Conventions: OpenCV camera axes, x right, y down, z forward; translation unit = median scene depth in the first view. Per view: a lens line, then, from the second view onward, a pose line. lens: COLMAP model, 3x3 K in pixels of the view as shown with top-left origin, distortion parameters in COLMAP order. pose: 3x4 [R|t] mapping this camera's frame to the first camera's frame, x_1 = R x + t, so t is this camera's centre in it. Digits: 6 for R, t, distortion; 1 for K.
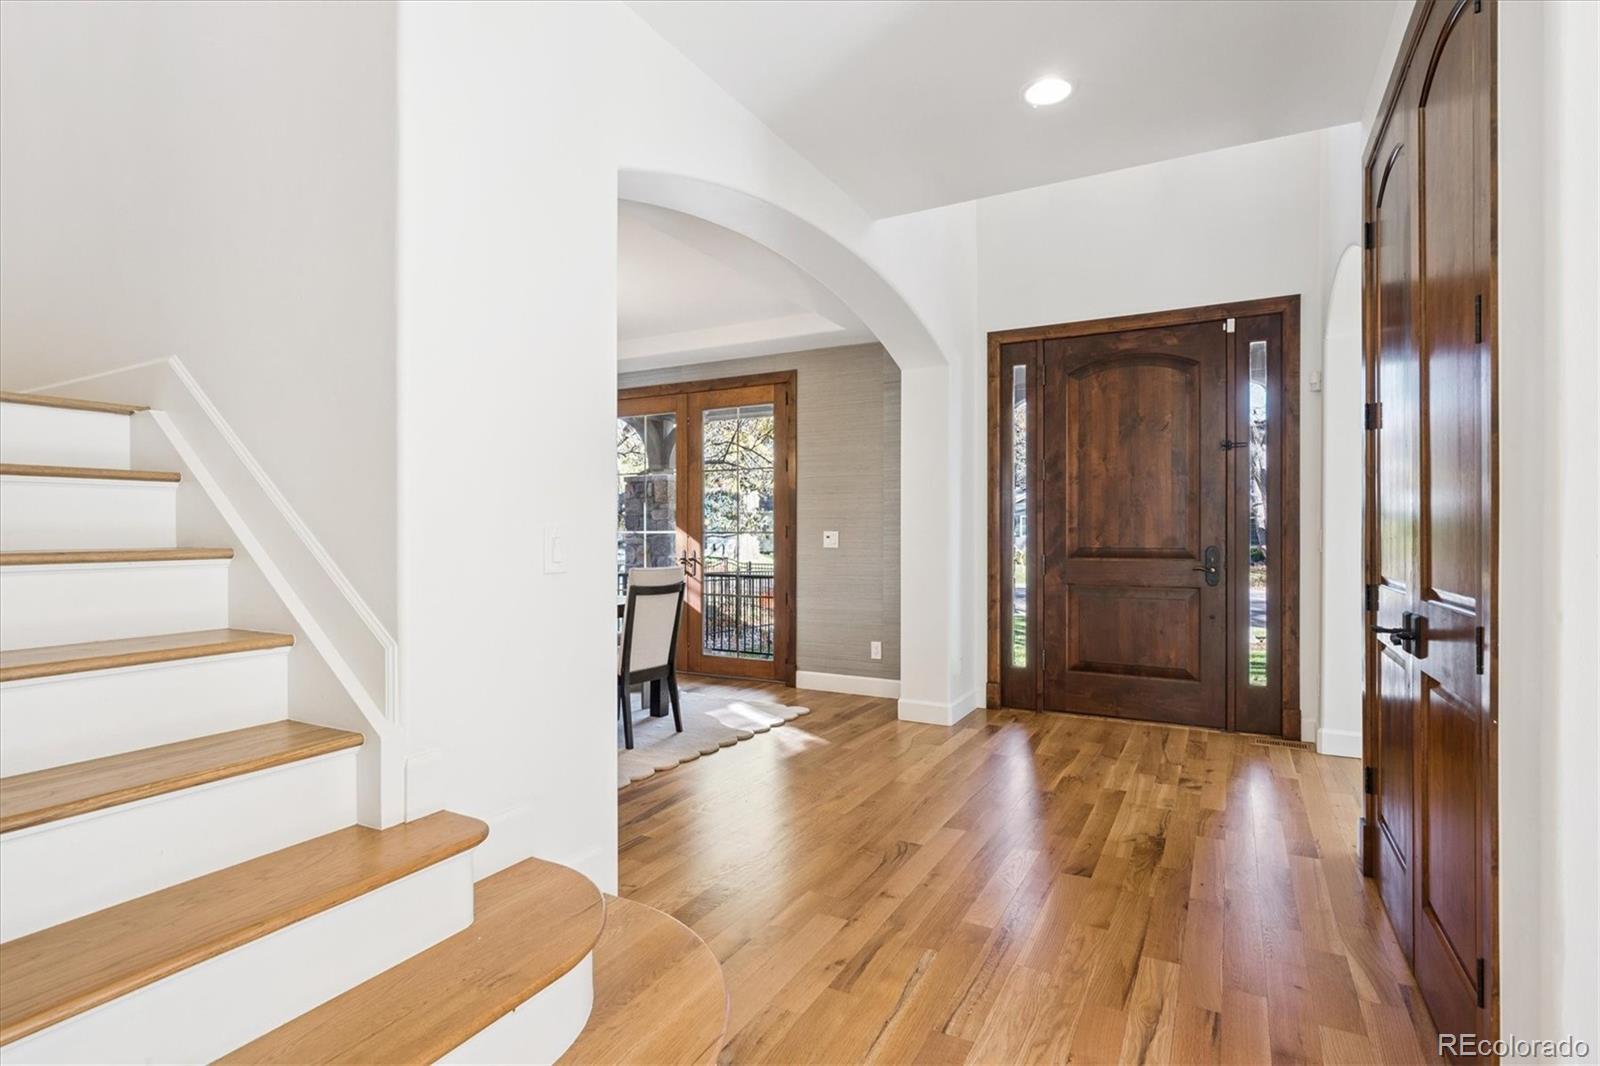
lens RADIAL K [[797.5, 0, 801.6], [0, 797.5, 531.1], [0, 0, 1]] dist [0.000149, -0.000904]
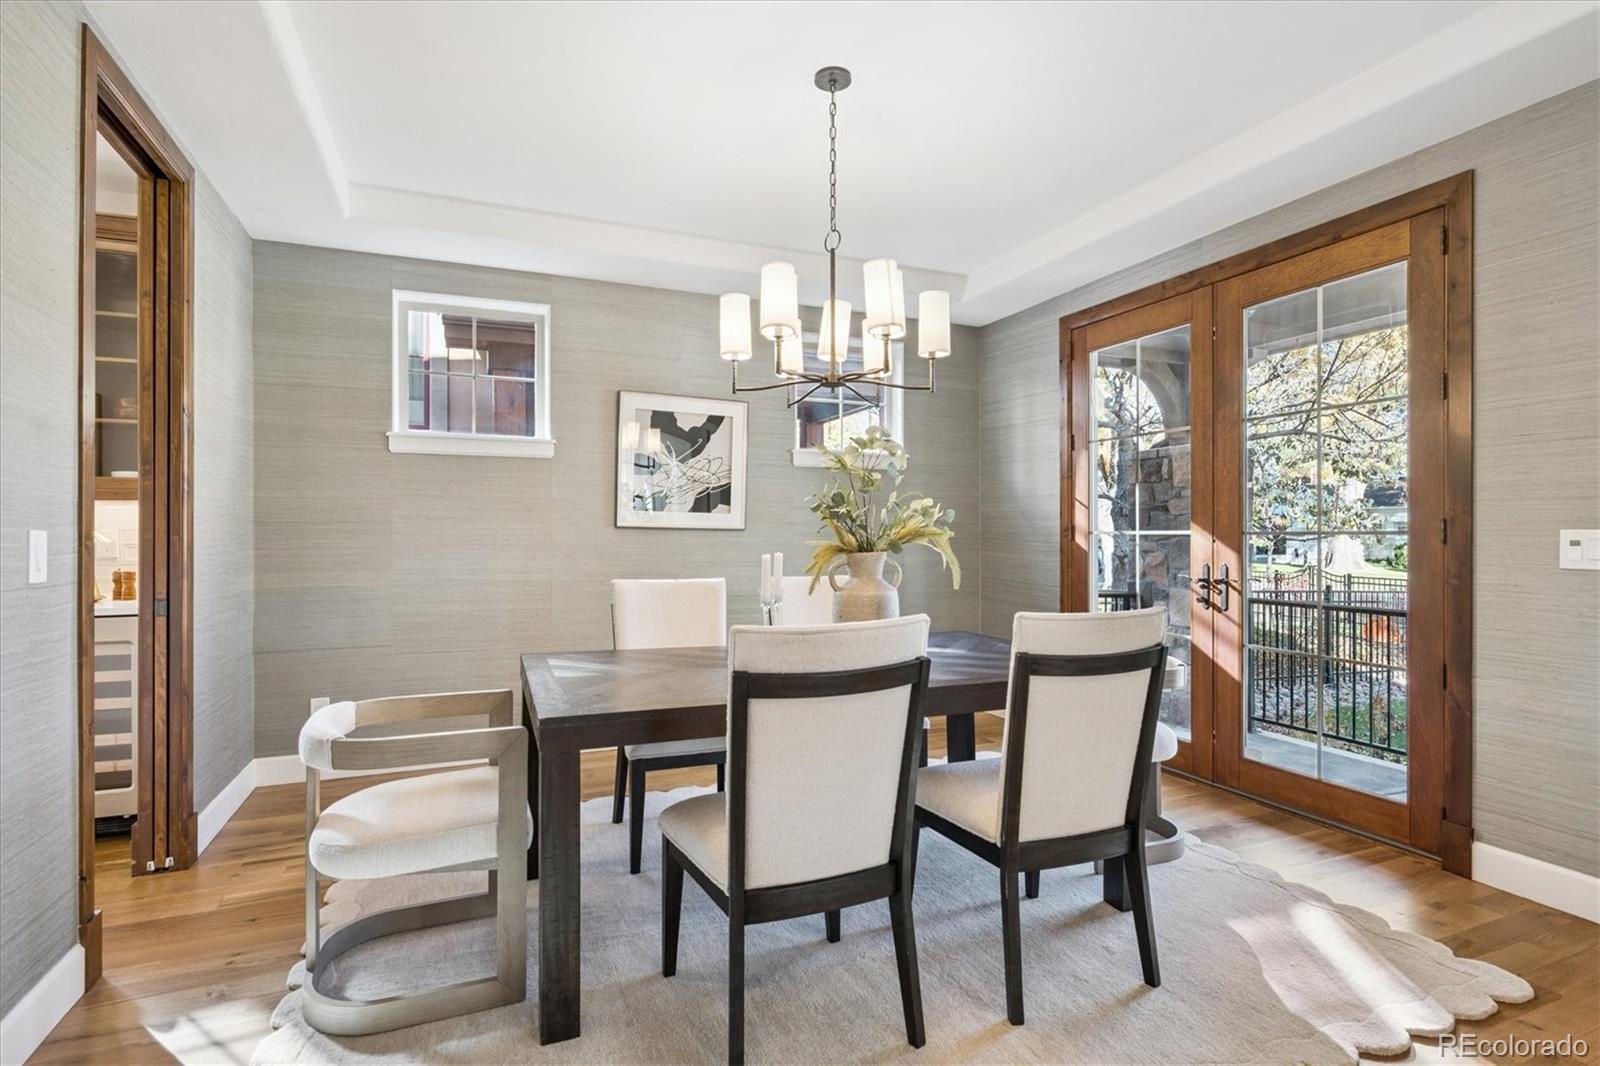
lens RADIAL K [[797.5, 0, 800.4], [0, 797.5, 533.1], [0, 0, 1]] dist [0.000149, -0.000904]
pose [[0.785158, 0.000814, -0.619295, -0.025377], [-0.000549, 1.000000, 0.000617, 0.001862], [0.619295, -0.000144, 0.785158, 0.406714]]
